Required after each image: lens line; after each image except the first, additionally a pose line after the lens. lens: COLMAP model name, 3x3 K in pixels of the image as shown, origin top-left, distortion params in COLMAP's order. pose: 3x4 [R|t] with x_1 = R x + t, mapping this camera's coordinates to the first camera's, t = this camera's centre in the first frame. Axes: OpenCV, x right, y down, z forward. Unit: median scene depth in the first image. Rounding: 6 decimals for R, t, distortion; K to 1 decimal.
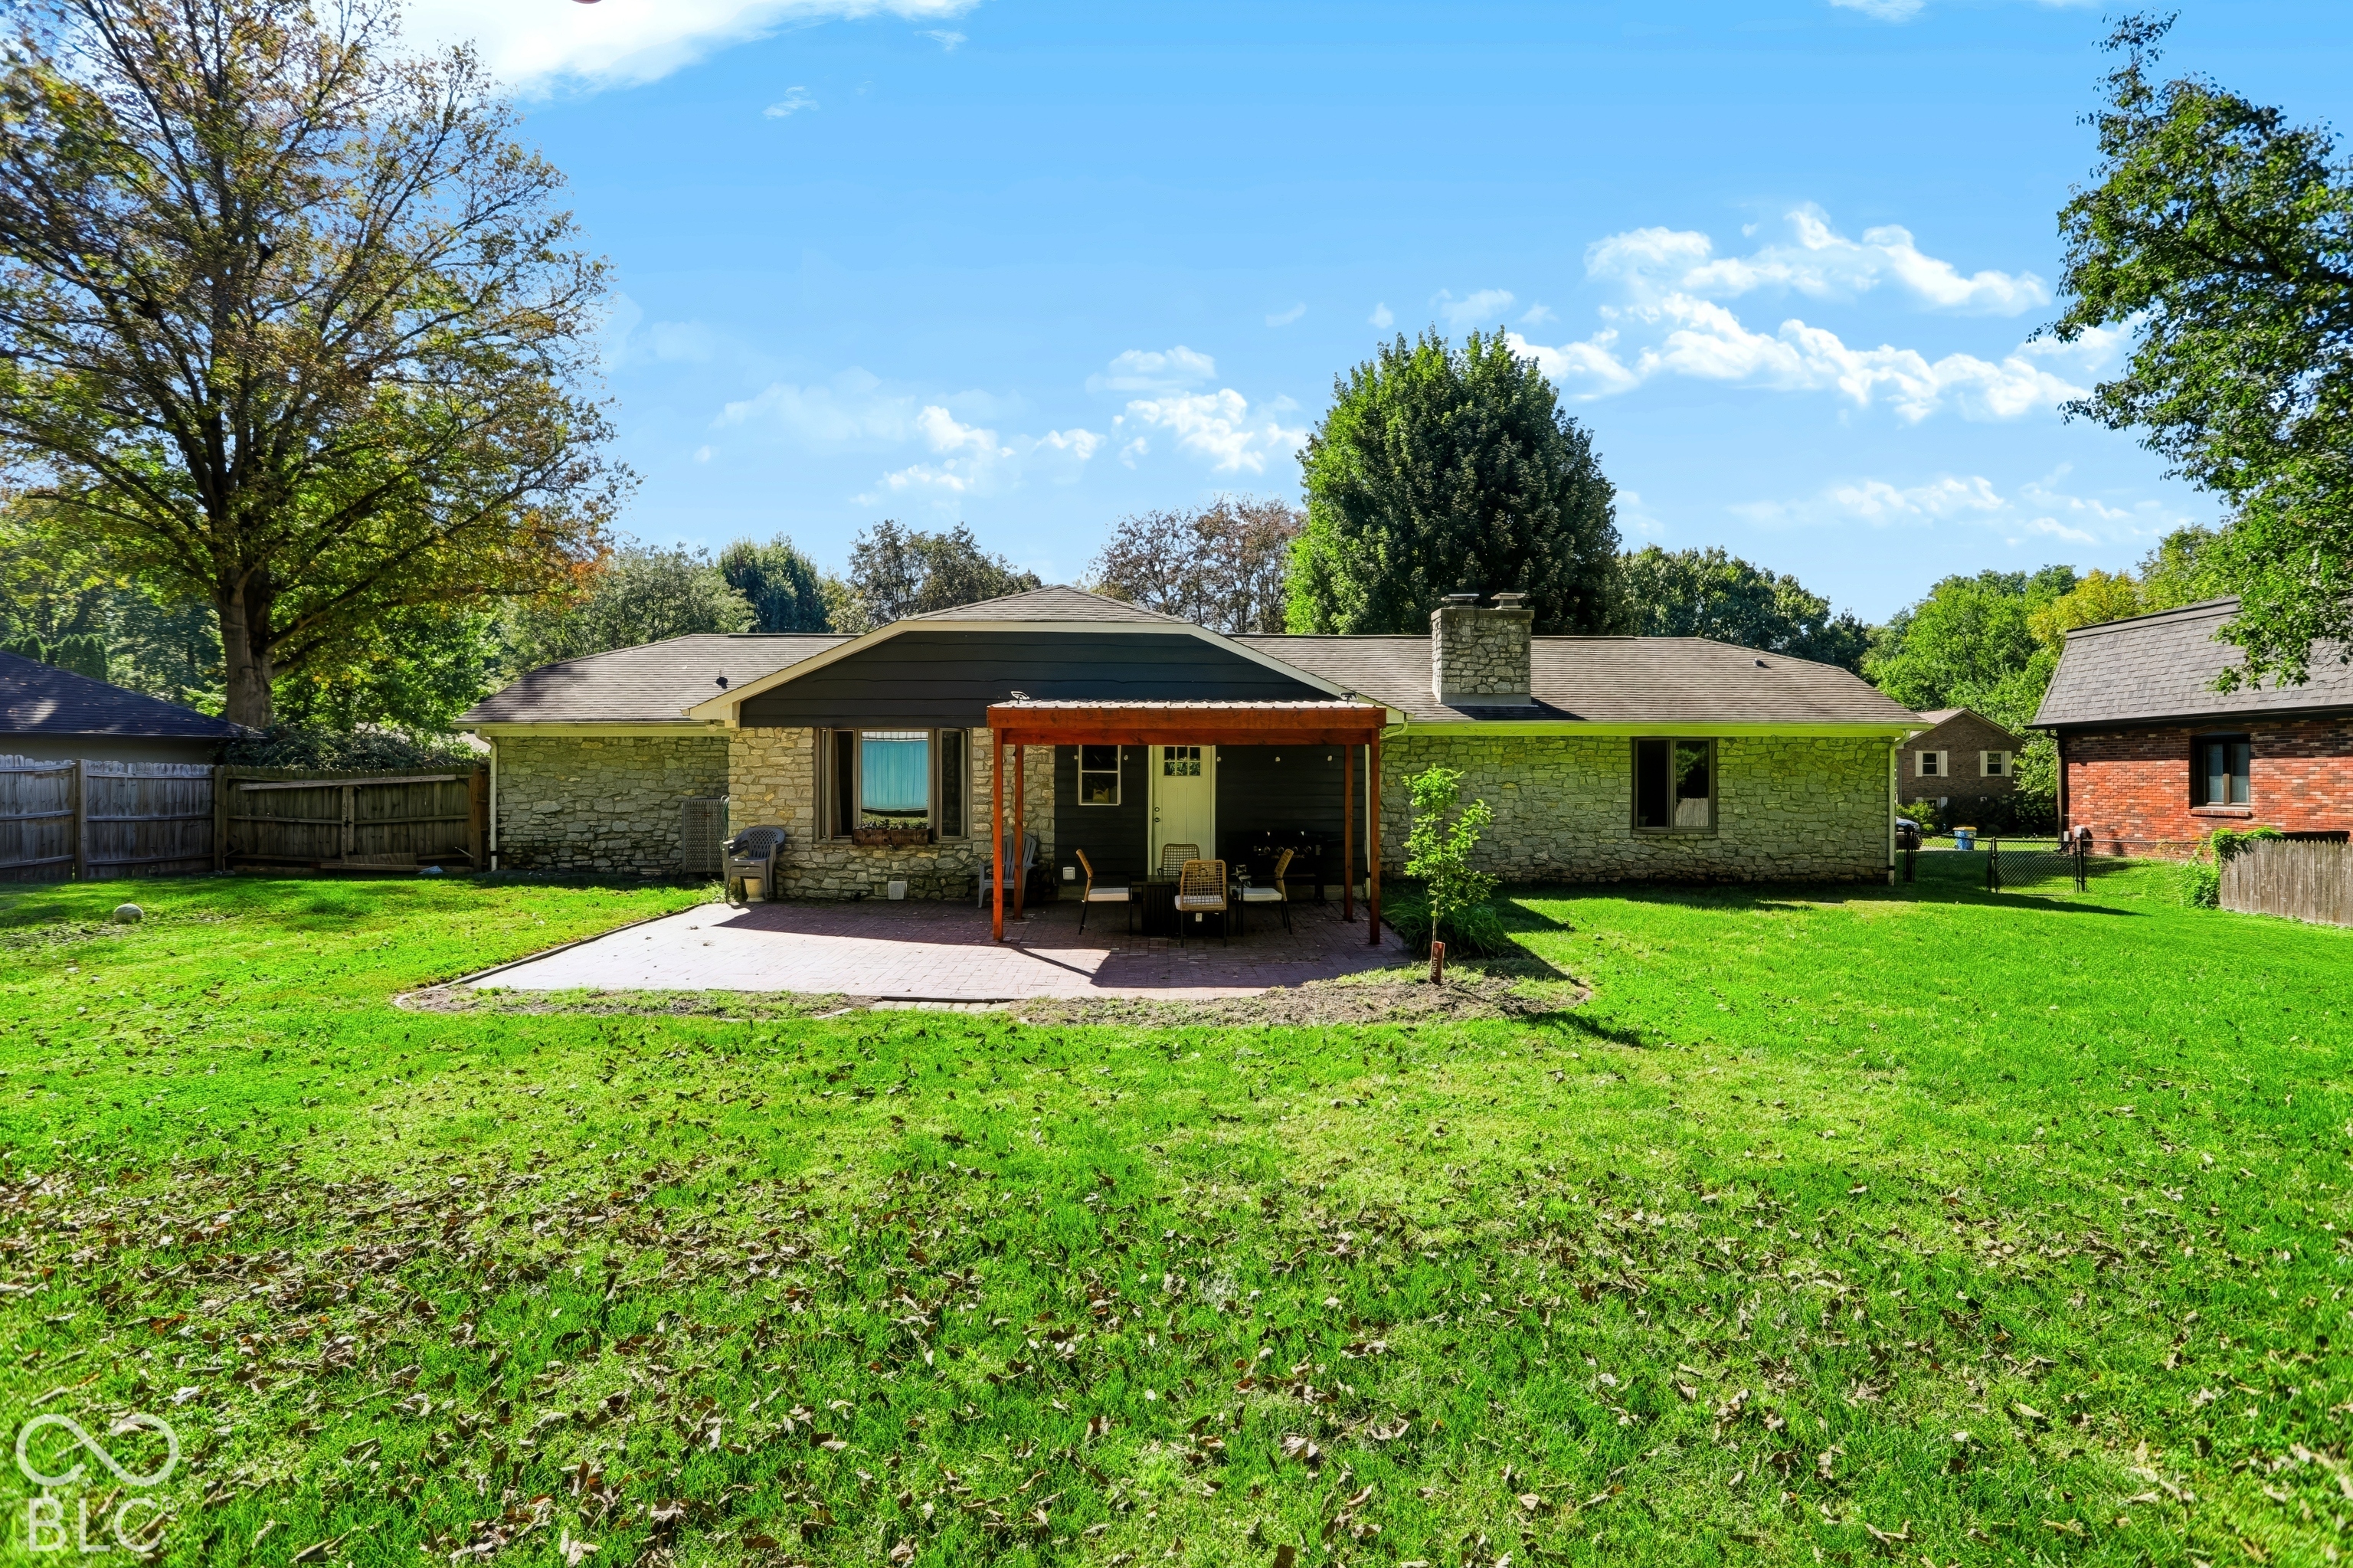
lens RADIAL K [[1157.2, 0, 1173.6], [0, 1157.2, 783.1], [0, 0, 1]] dist [-0.042351, 0.002835]
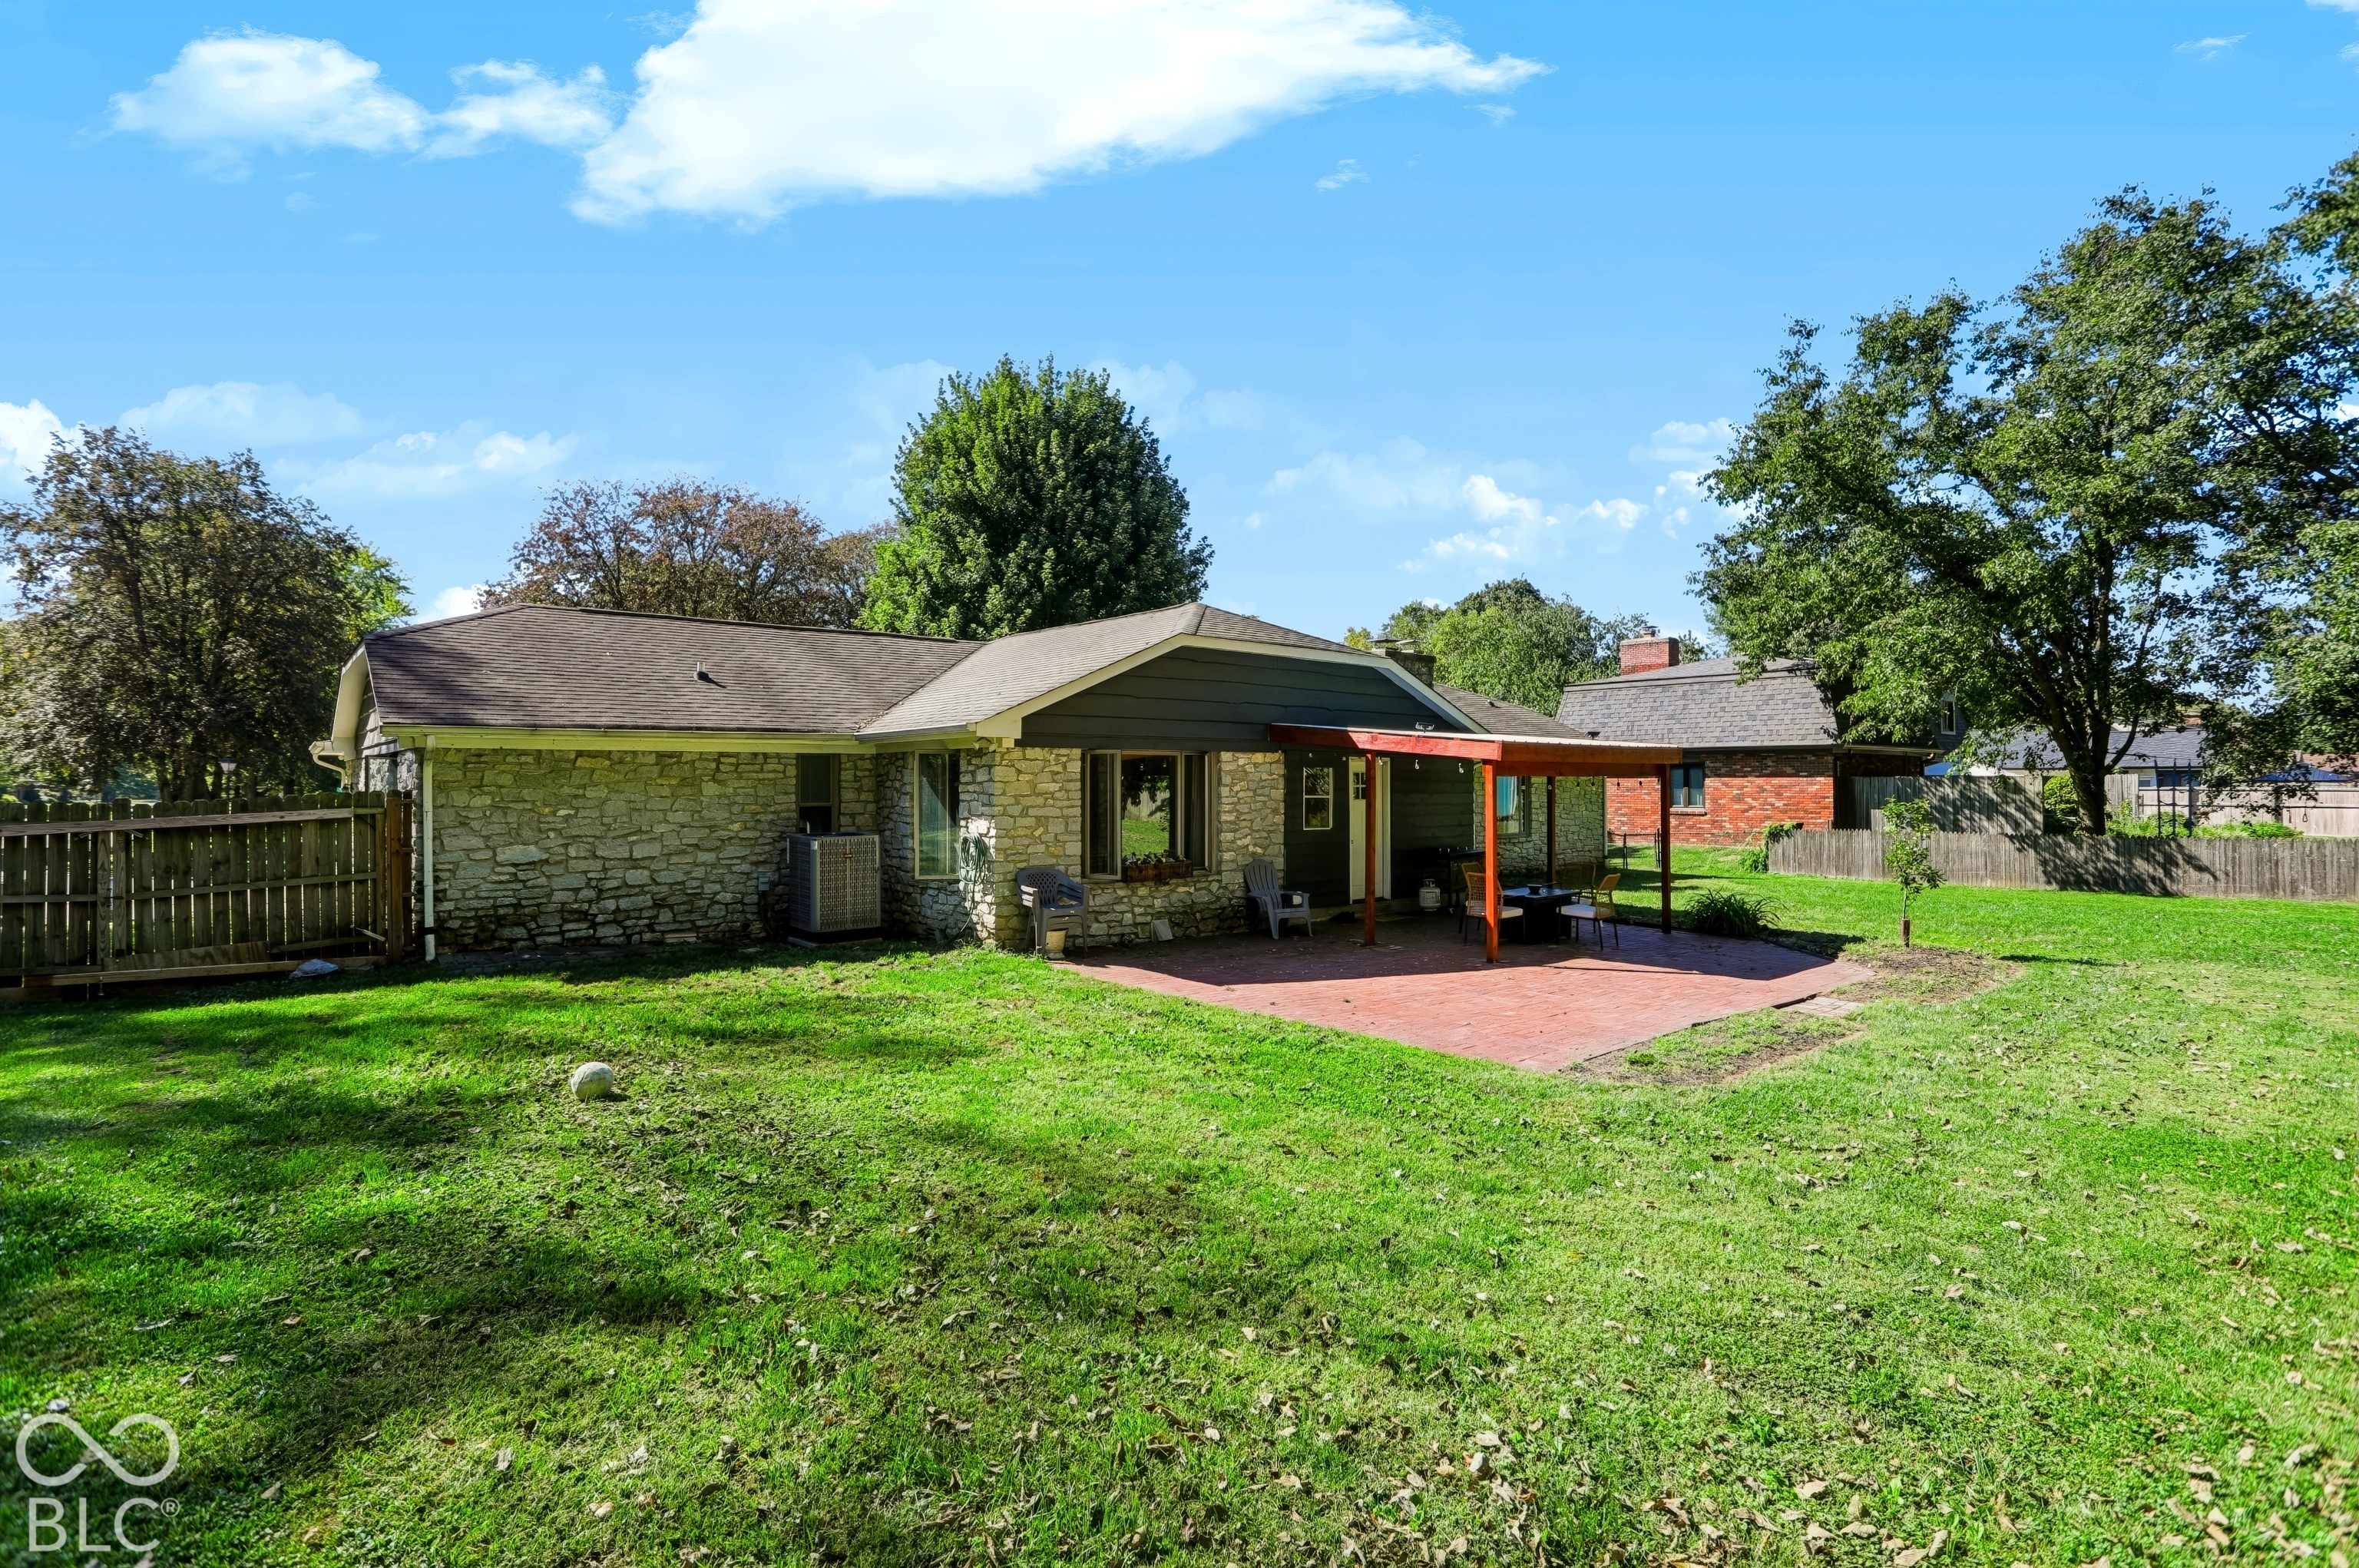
lens RADIAL K [[1160.1, 0, 1179.8], [0, 1160.1, 778.8], [0, 0, 1]] dist [-0.042351, 0.002835]
pose [[0.764046, -0.001207, 0.645161, -0.772621], [0.005078, 0.999979, -0.004142, -0.020845], [-0.645142, 0.006441, 0.764035, 0.277526]]
